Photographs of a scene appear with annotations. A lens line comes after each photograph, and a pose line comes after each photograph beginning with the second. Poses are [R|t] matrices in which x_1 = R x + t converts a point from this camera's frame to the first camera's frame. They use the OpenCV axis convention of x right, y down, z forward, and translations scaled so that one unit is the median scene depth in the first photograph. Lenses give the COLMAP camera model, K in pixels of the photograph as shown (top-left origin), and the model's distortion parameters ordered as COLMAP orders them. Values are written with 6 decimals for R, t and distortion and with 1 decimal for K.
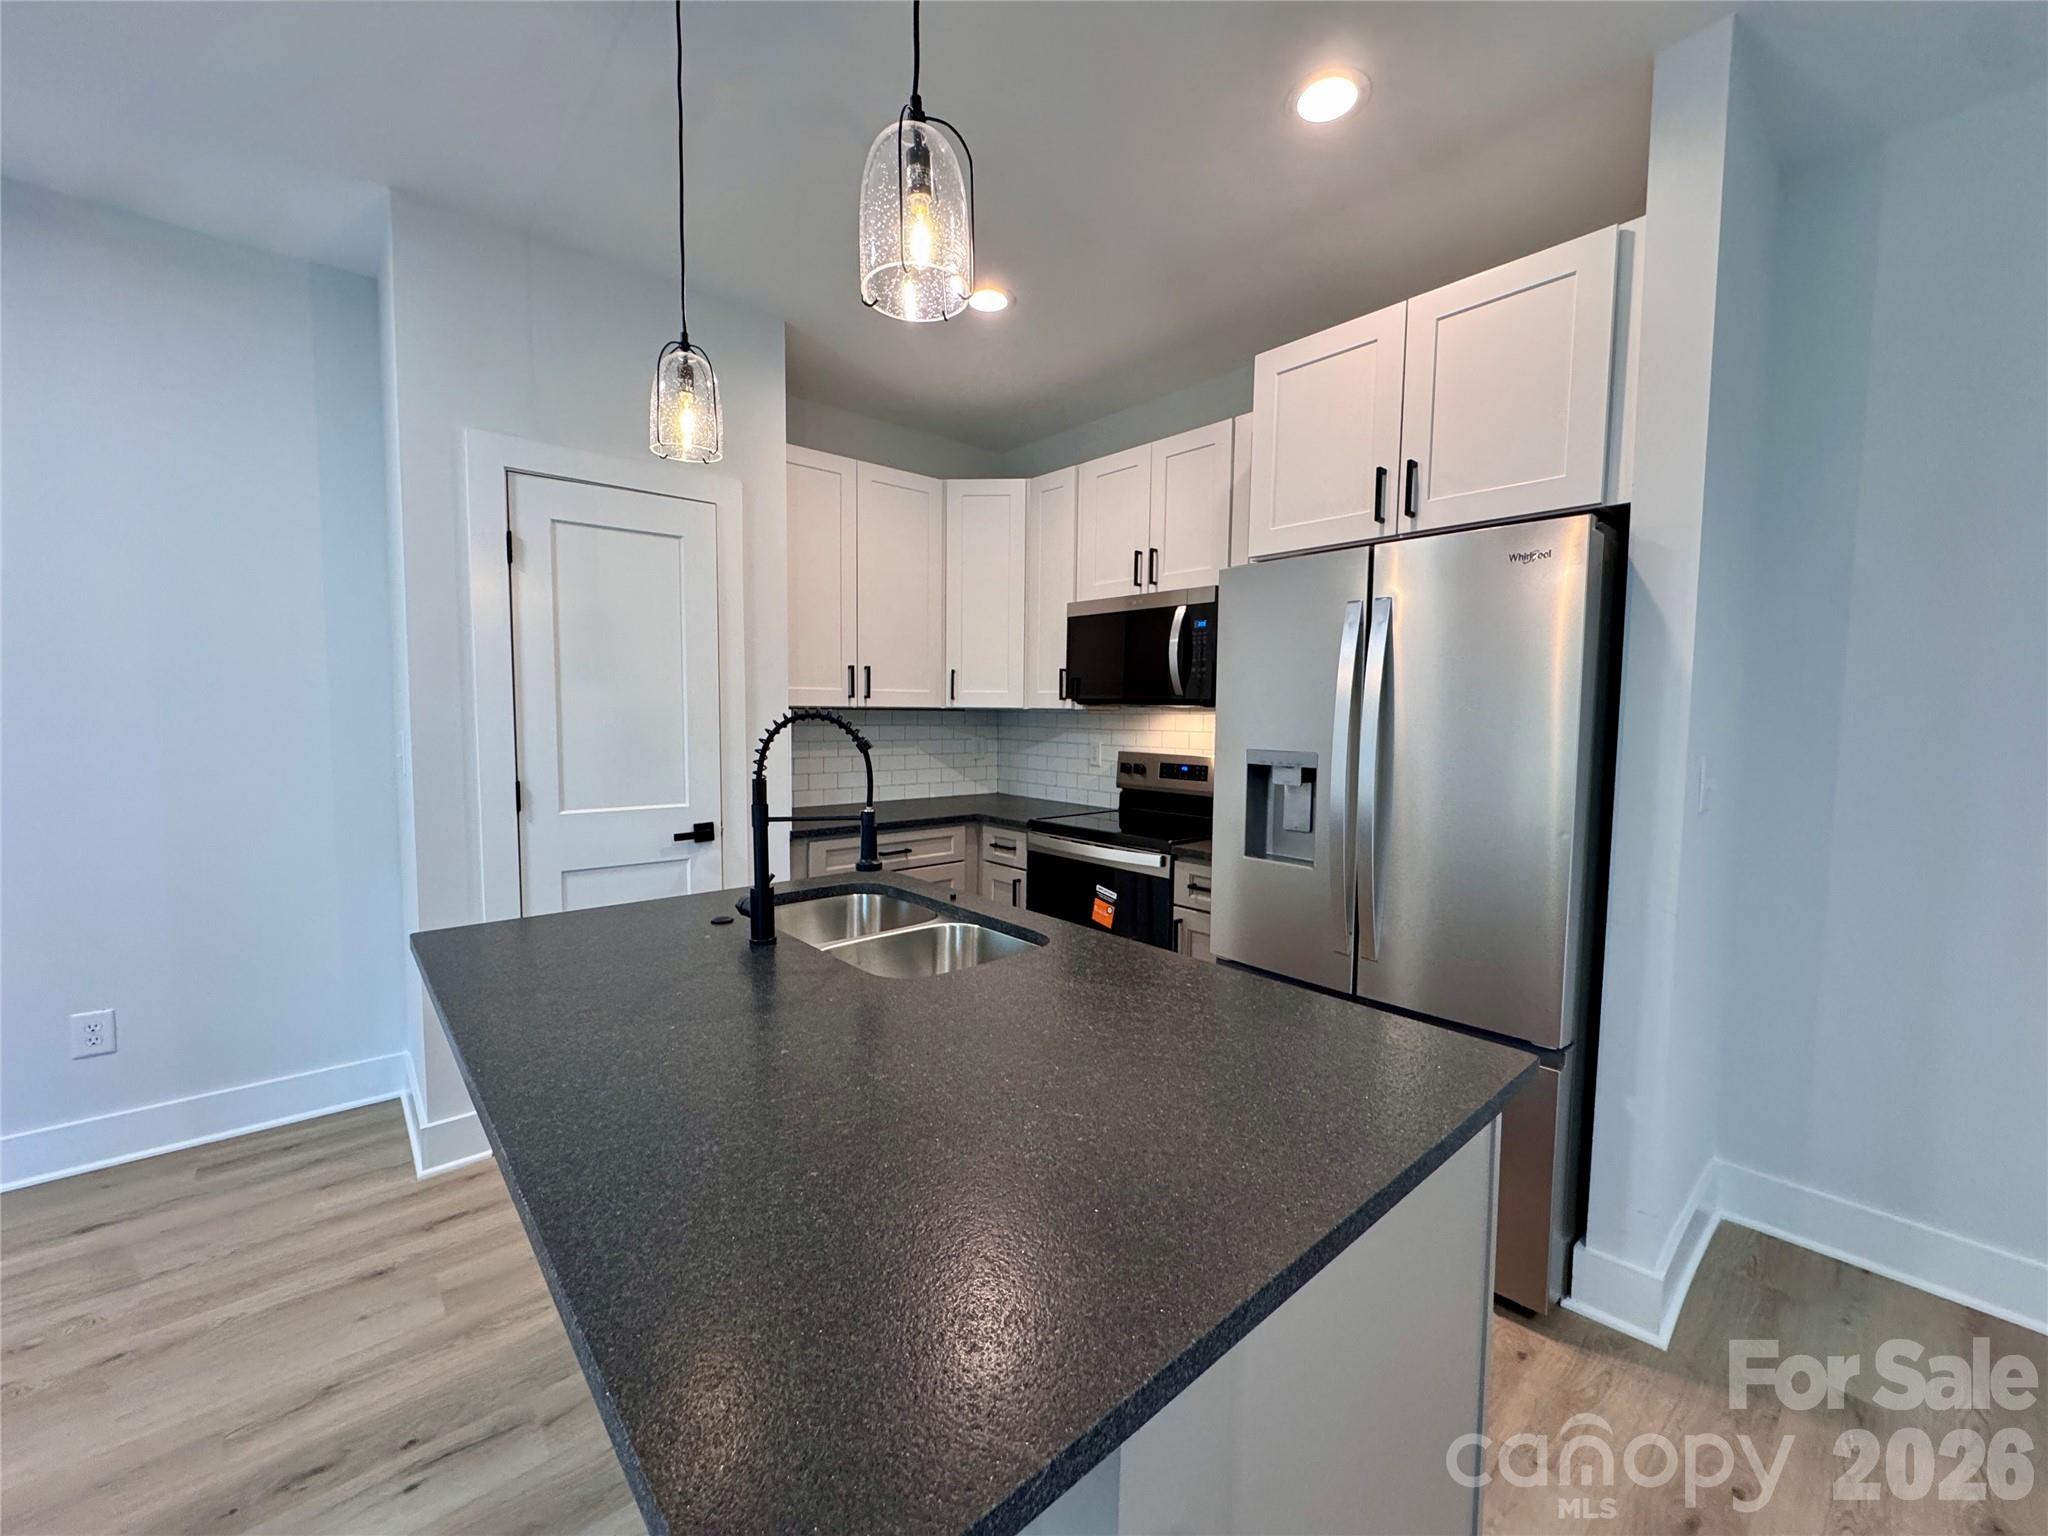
lens RADIAL K [[817.9, 0, 1022.5], [0, 817.9, 770.8], [0, 0, 1]] dist [-0.000801, -0.000474]
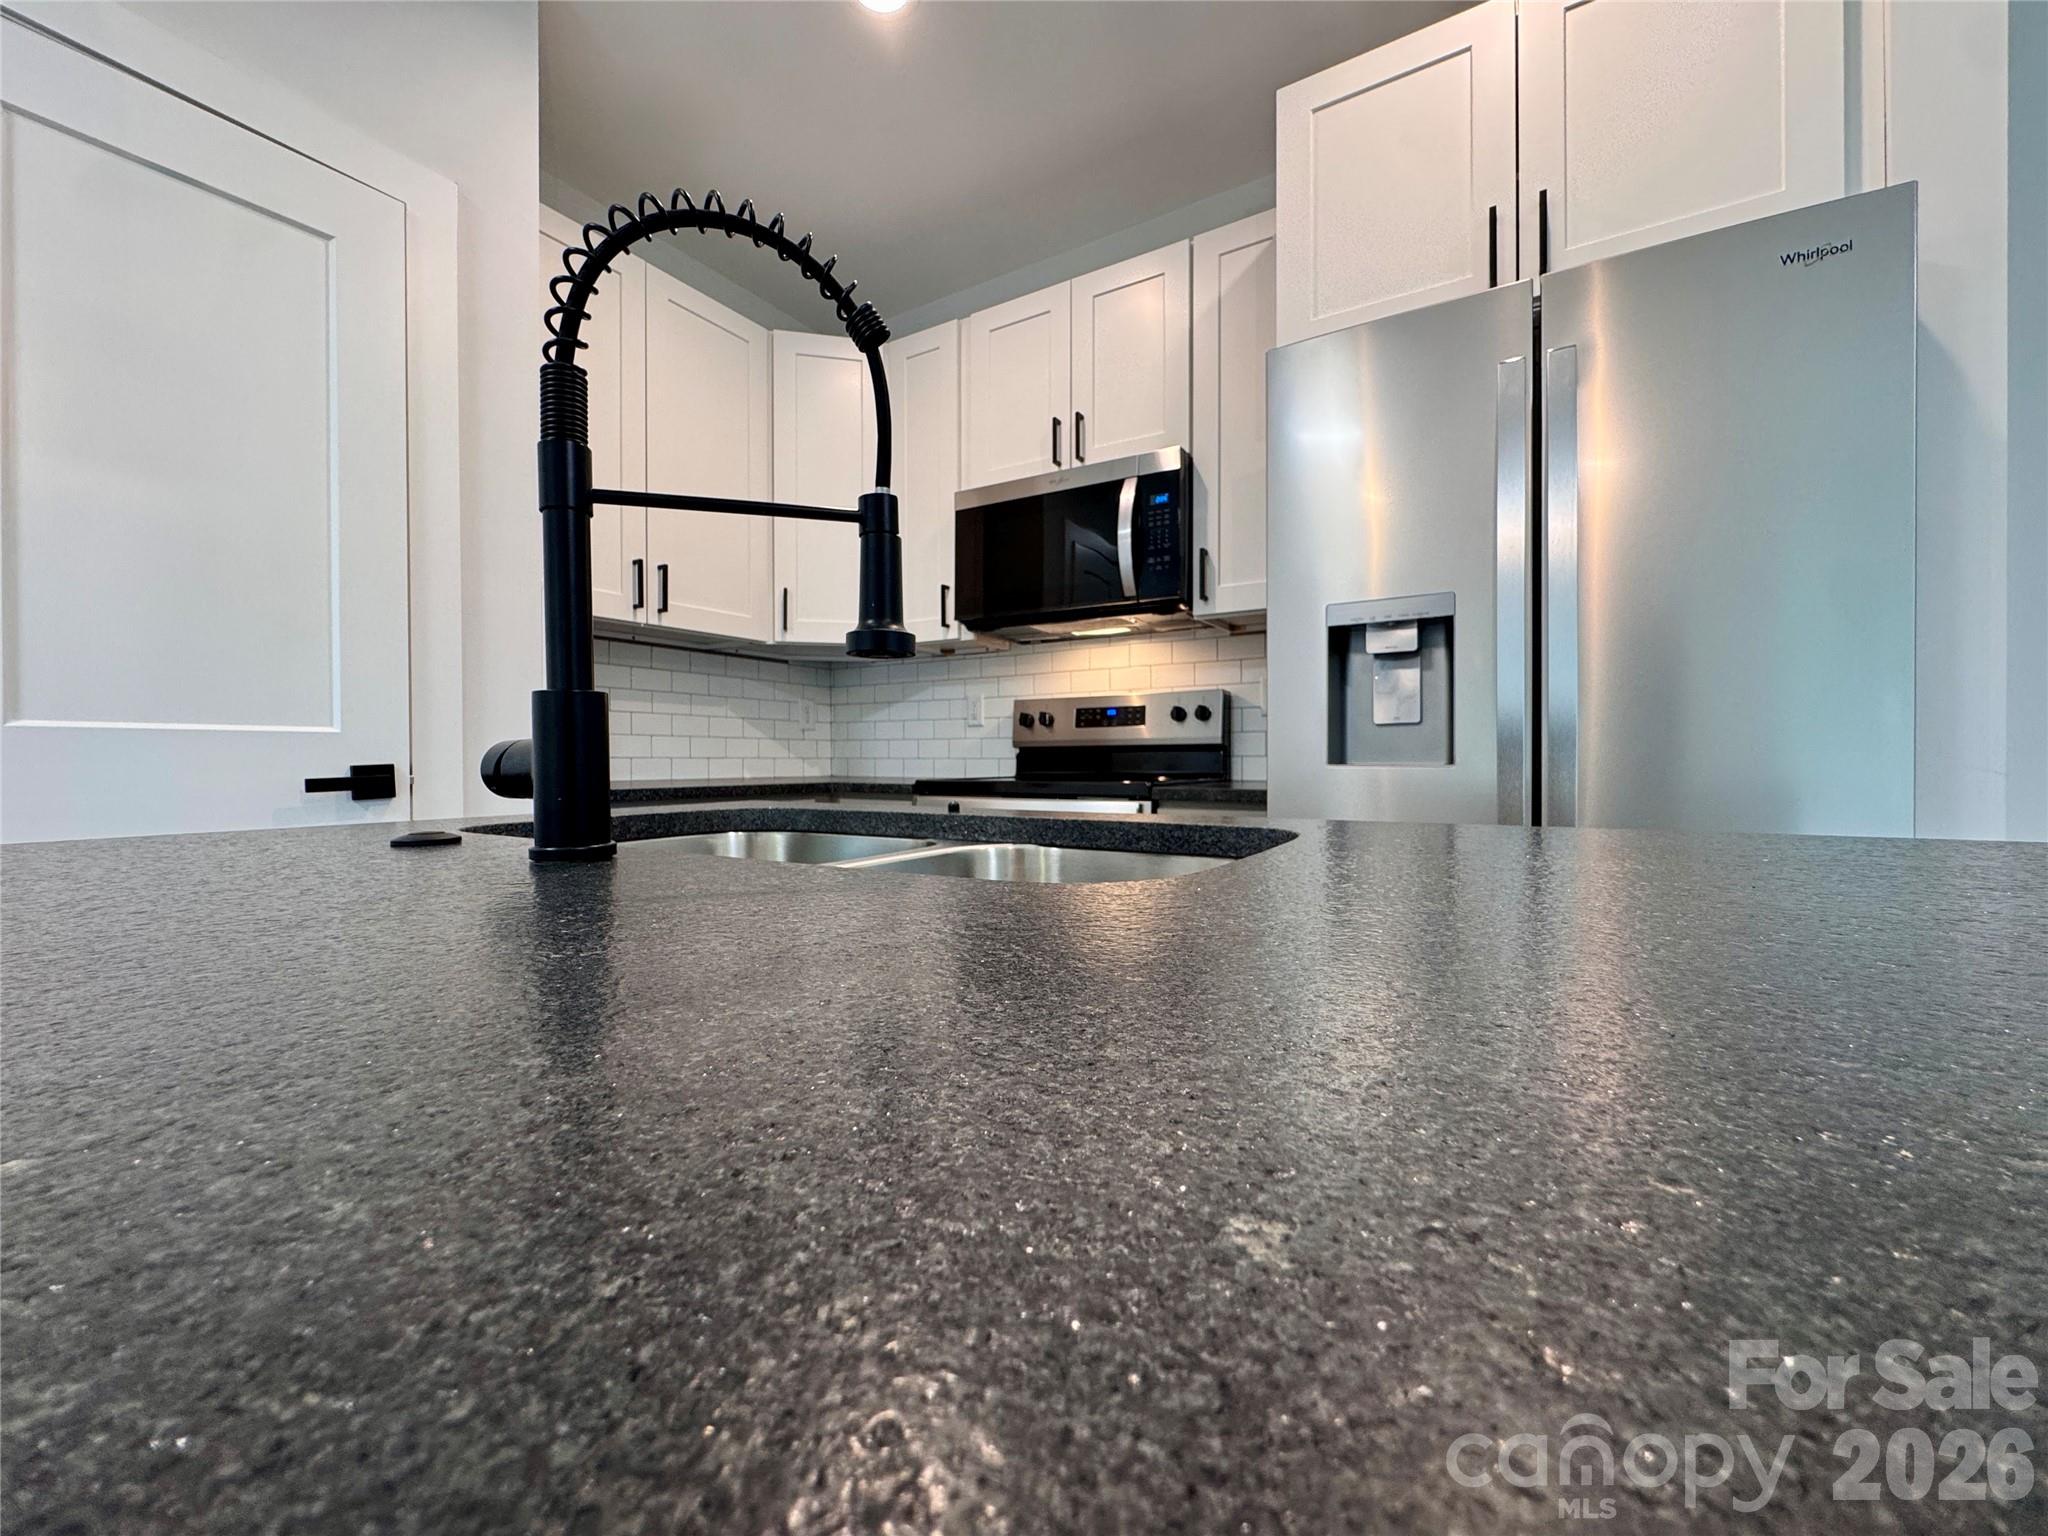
lens RADIAL K [[817.9, 0, 1018.6], [0, 817.9, 766.7], [0, 0, 1]] dist [-0.000801, -0.000474]
pose [[0.956551, -0.016218, 0.291113, -0.110618], [0.035254, 0.997560, -0.060264, 0.091314], [-0.289426, 0.067909, 0.954789, 0.287714]]
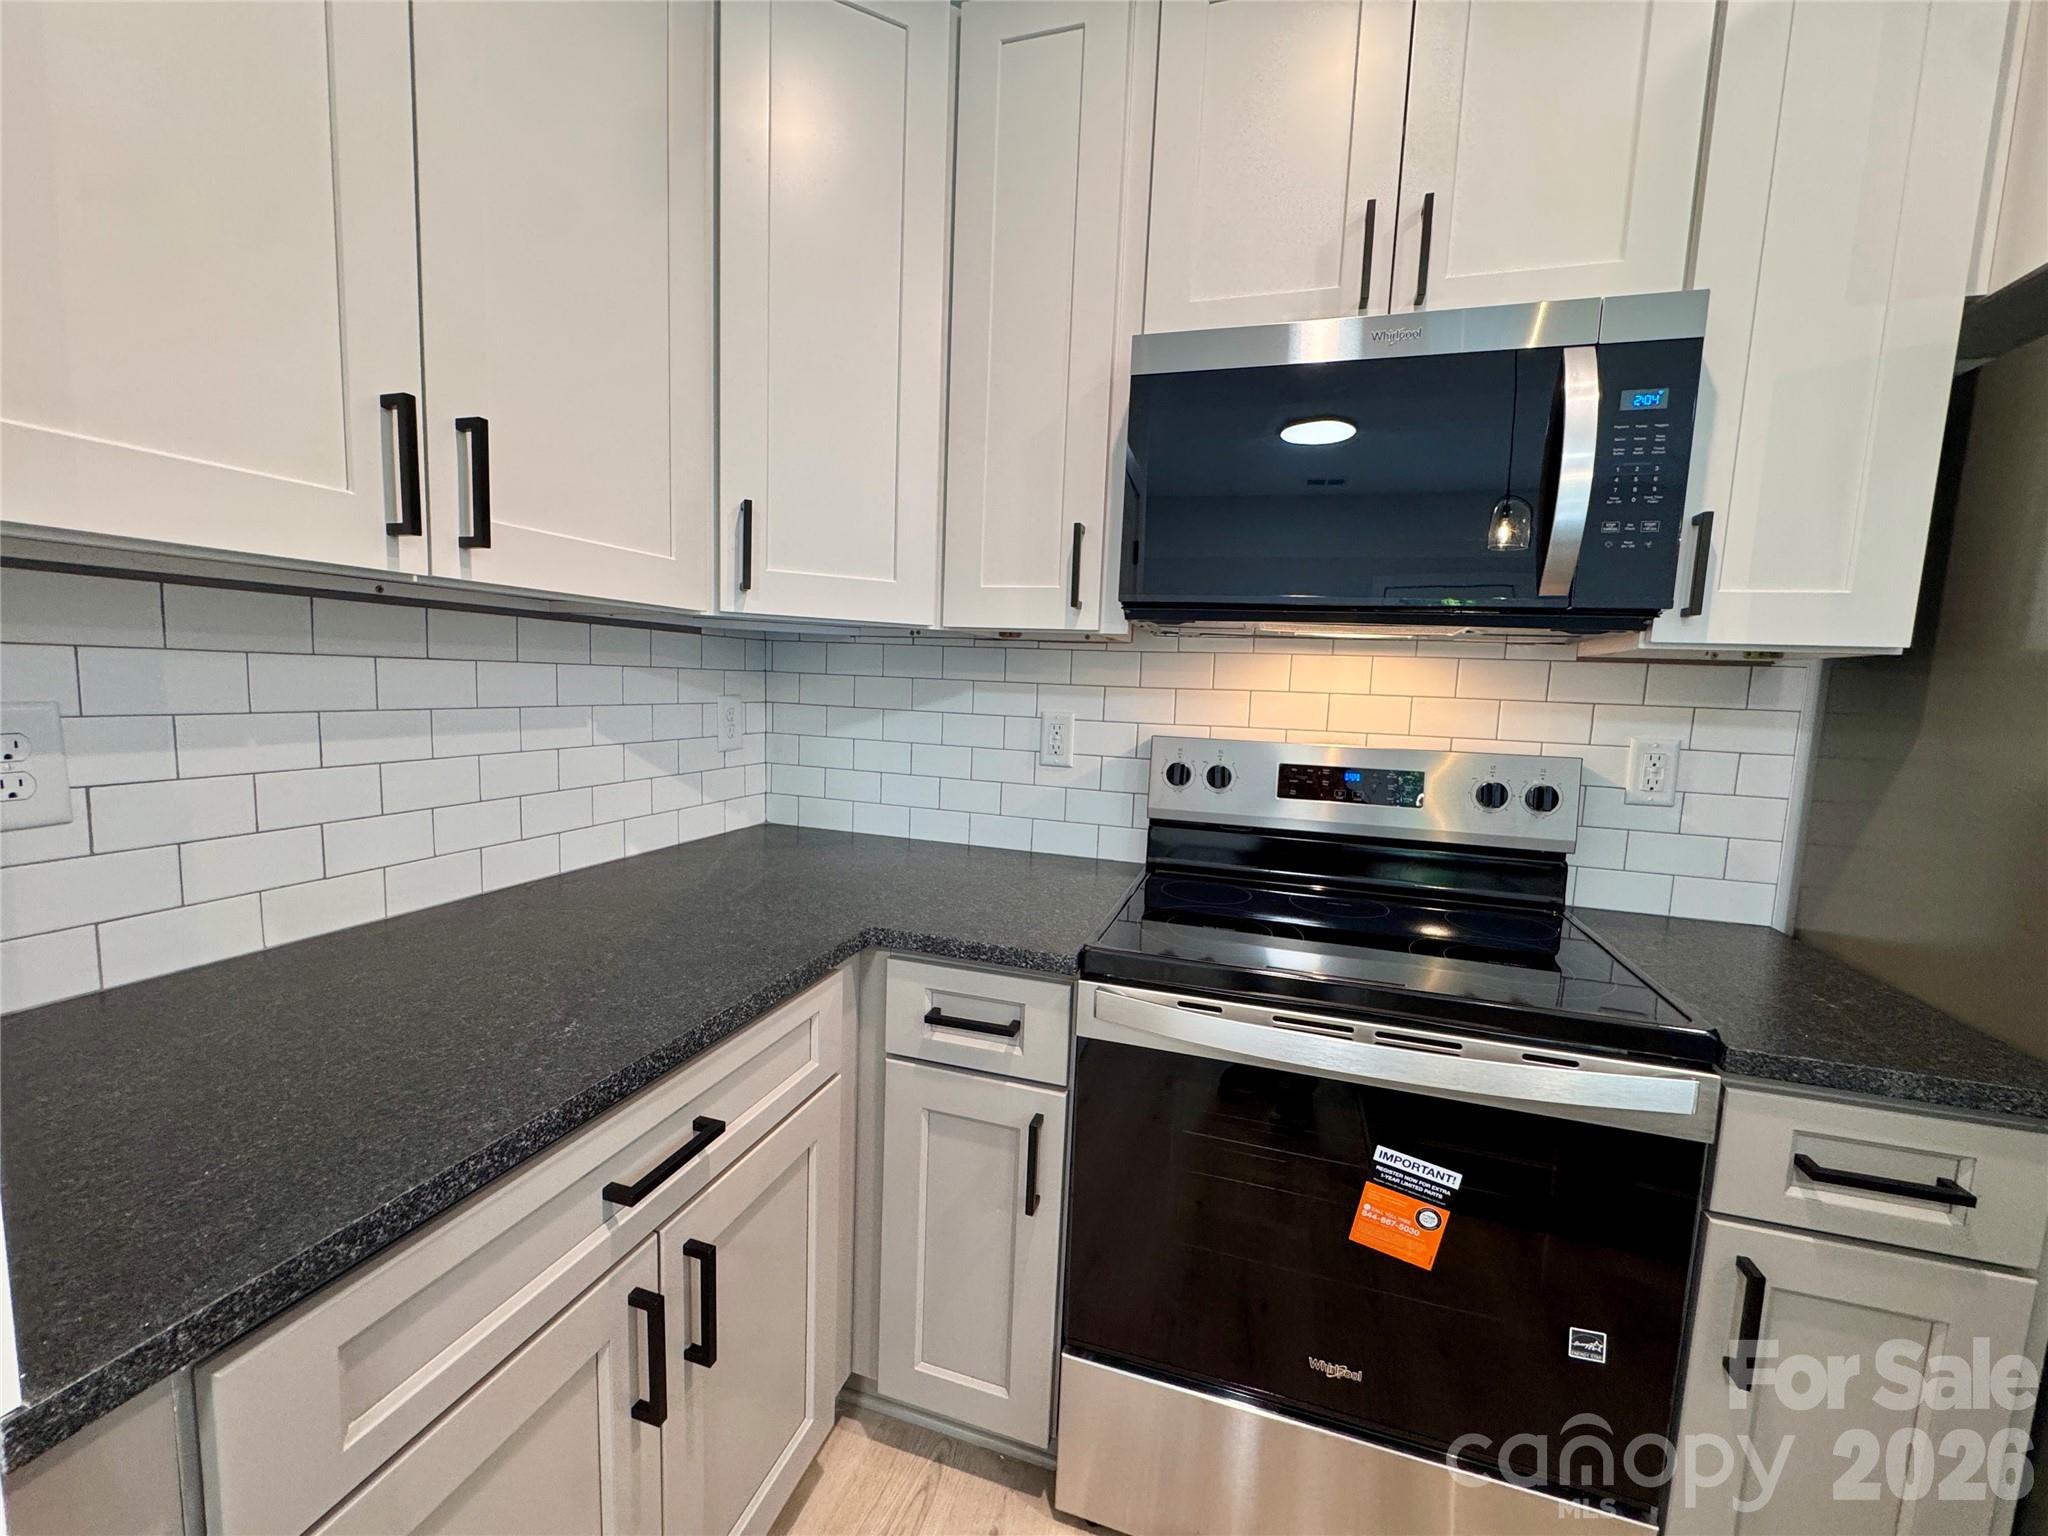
lens RADIAL K [[817.9, 0, 1020.0], [0, 817.9, 768.0], [0, 0, 1]] dist [-0.000801, -0.000474]
pose [[0.856503, -0.035122, 0.514945, -0.182697], [0.009910, 0.998617, 0.051627, -0.032170], [-0.516046, -0.039115, 0.855667, 0.707288]]
